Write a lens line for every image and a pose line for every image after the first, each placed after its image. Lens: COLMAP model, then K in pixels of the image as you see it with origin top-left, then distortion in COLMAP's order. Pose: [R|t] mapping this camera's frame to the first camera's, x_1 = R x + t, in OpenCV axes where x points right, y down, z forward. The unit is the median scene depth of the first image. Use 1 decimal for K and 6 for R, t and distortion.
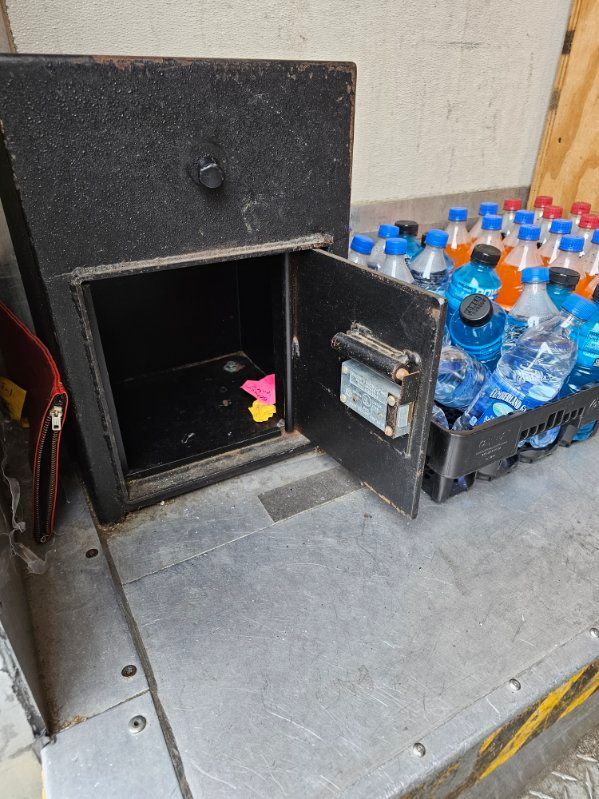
lens RADIAL K [[539.6, 0, 307.2], [0, 539.6, 402.7], [0, 0, 1]] dist [0.032981, -0.019037]
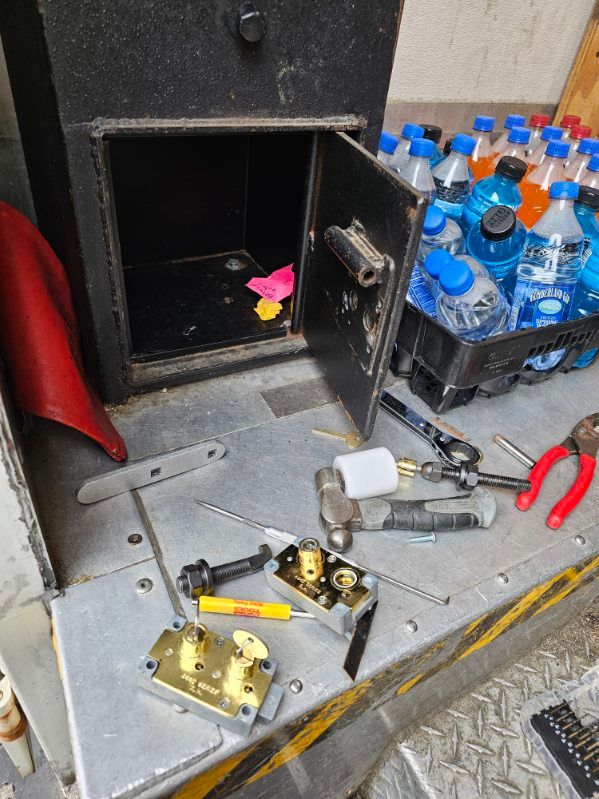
lens RADIAL K [[537.5, 0, 299.5], [0, 537.5, 399.5], [0, 0, 1]] dist [0.047189, -0.040289]
pose [[0.995547, 0.084570, 0.041639, -0.070401], [-0.089136, 0.988282, 0.123913, 0.067186], [-0.030671, -0.127072, 0.991419, 0.012783]]
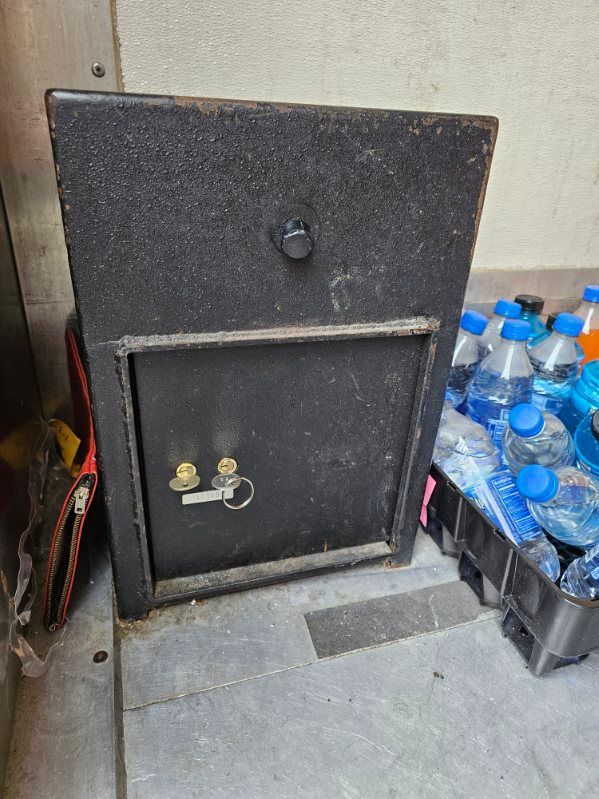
lens RADIAL K [[537.5, 0, 299.5], [0, 537.5, 399.5], [0, 0, 1]] dist [0.047189, -0.040289]
pose [[0.975433, 0.135890, -0.173391, -0.000873], [-0.147597, 0.987435, -0.056450, -0.121994], [0.163541, 0.080655, 0.983234, 0.192402]]
